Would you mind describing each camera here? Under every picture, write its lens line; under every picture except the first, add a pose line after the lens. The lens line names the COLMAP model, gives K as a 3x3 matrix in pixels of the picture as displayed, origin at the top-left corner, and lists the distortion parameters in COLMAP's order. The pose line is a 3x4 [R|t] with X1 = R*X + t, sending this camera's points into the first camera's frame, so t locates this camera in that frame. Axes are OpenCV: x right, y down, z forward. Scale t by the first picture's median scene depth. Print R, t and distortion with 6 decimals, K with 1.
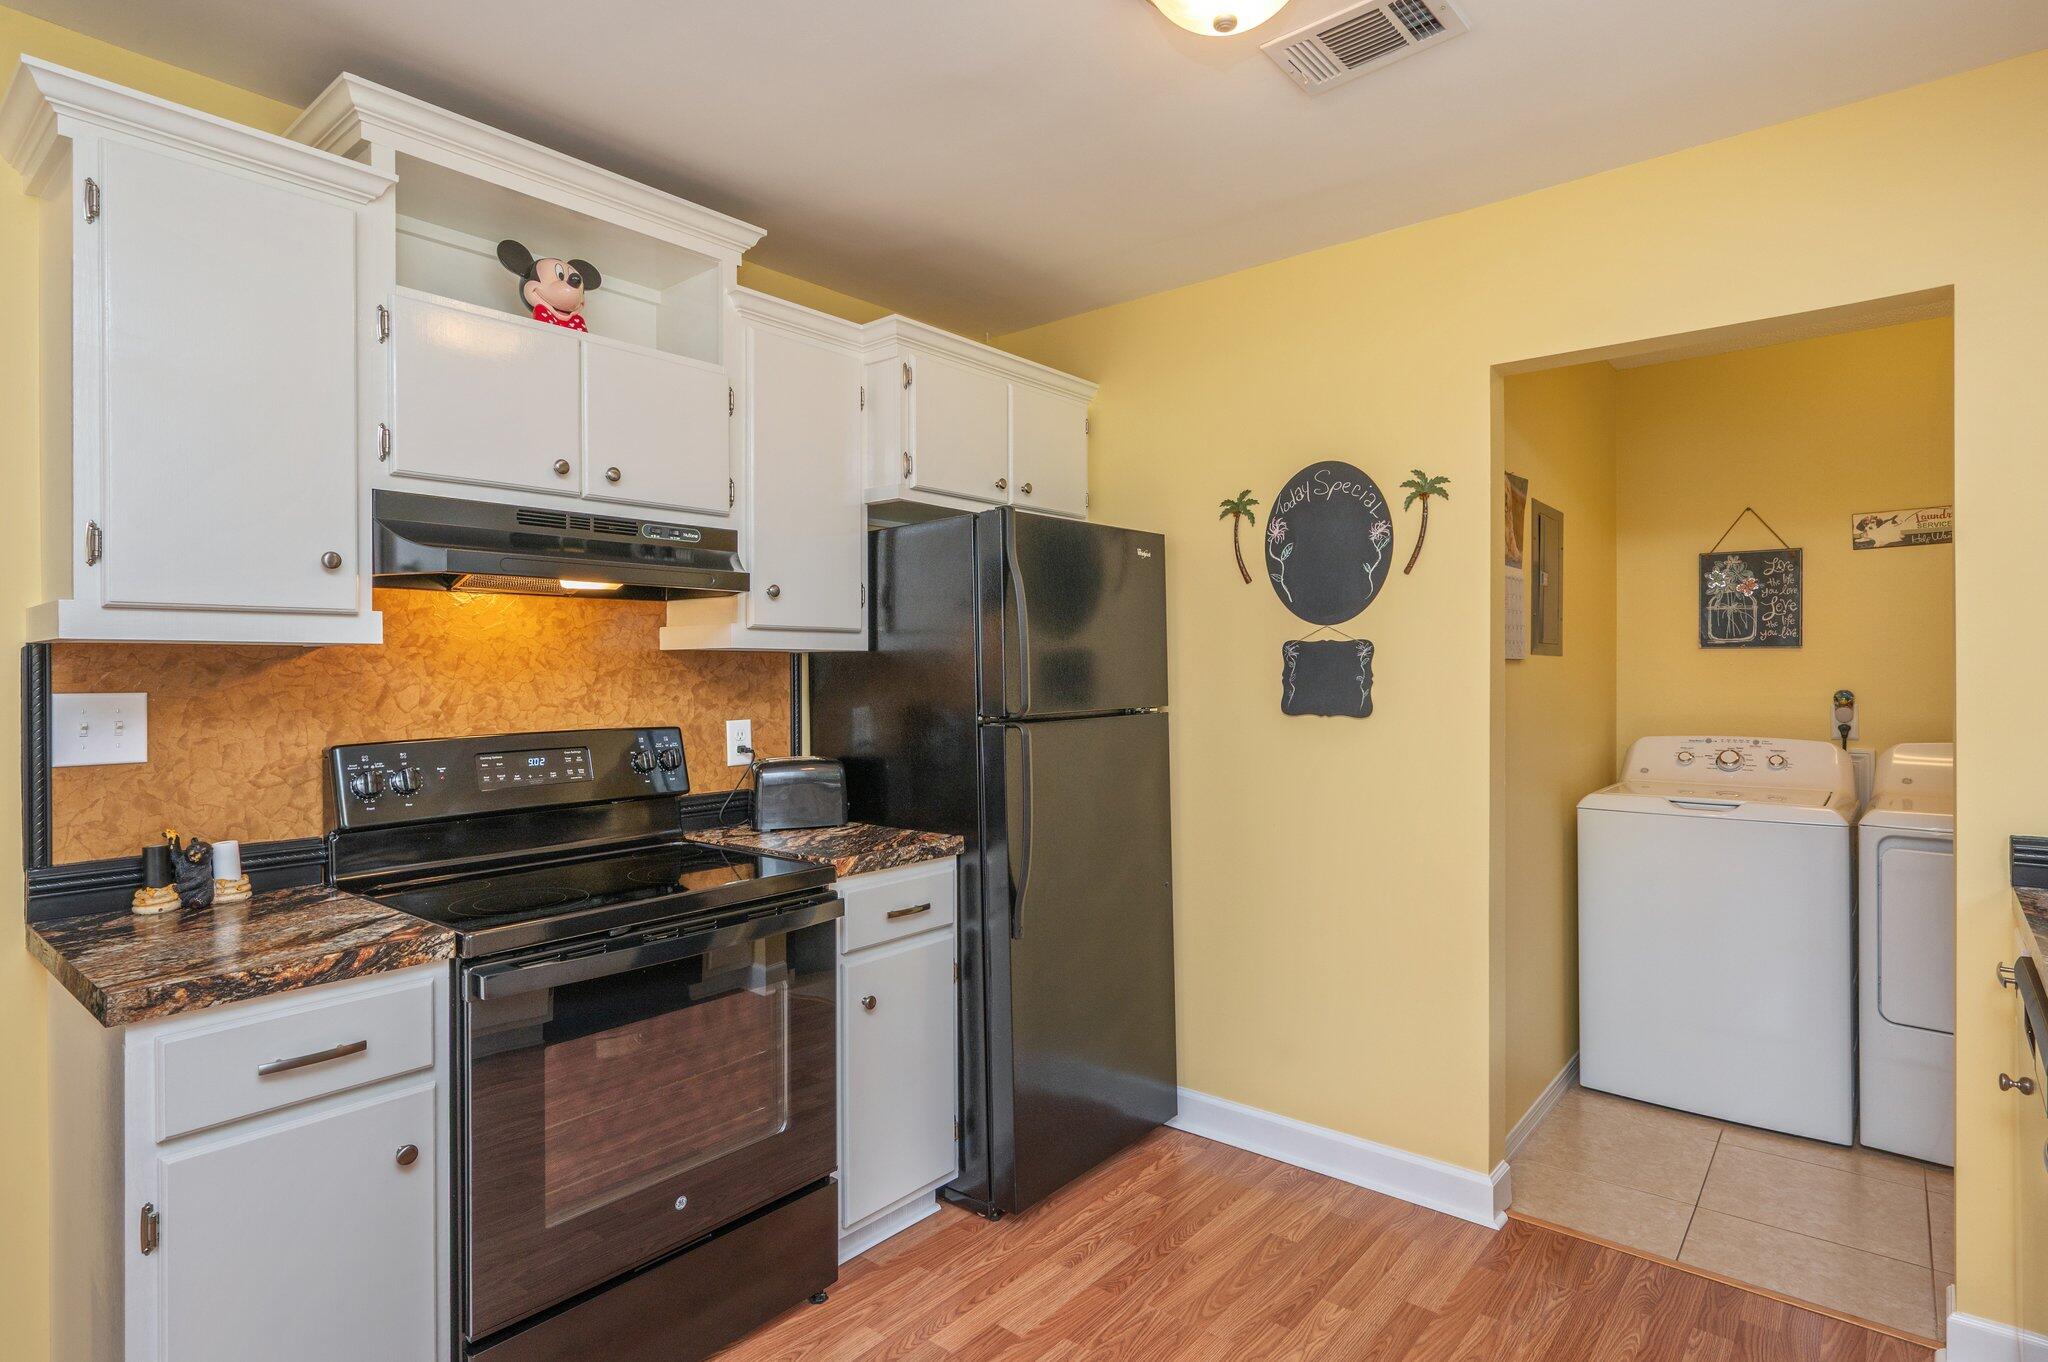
lens RADIAL K [[1061.4, 0, 1033.7], [0, 1061.4, 667.3], [0, 0, 1]] dist [-0.007173, -0.002135]
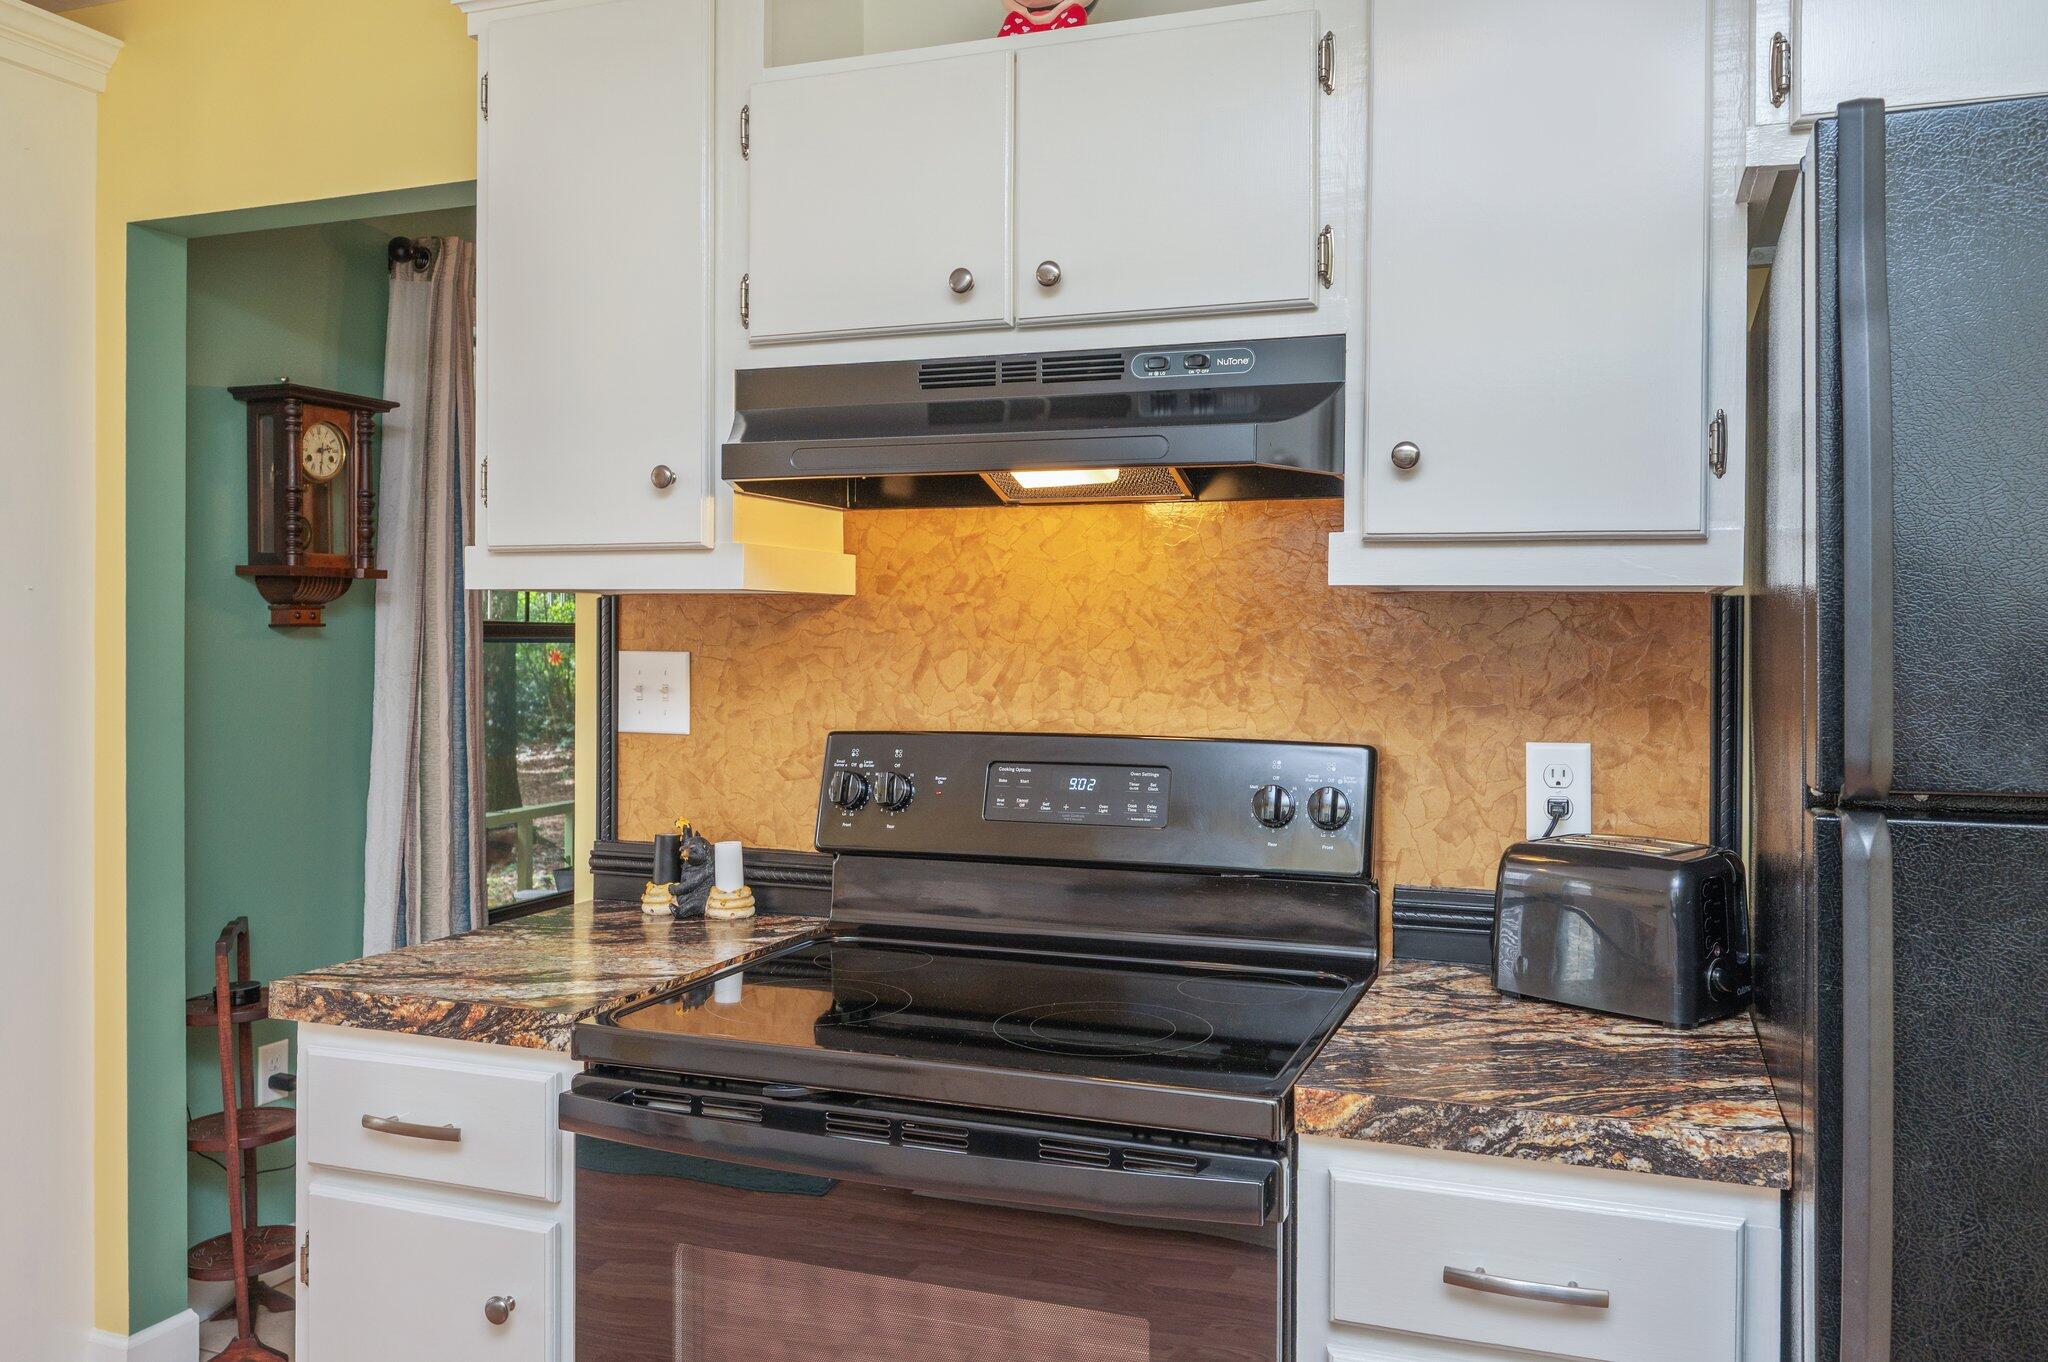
lens RADIAL K [[1578.5, 0, 1021.8], [0, 1578.5, 642.7], [0, 0, 1]] dist [-0.000803, -0.001409]
pose [[0.328881, 0.013752, -0.944271, 0.380965], [-0.007068, 0.999902, 0.012101, -0.000419], [0.944345, 0.002694, 0.328946, 0.730084]]
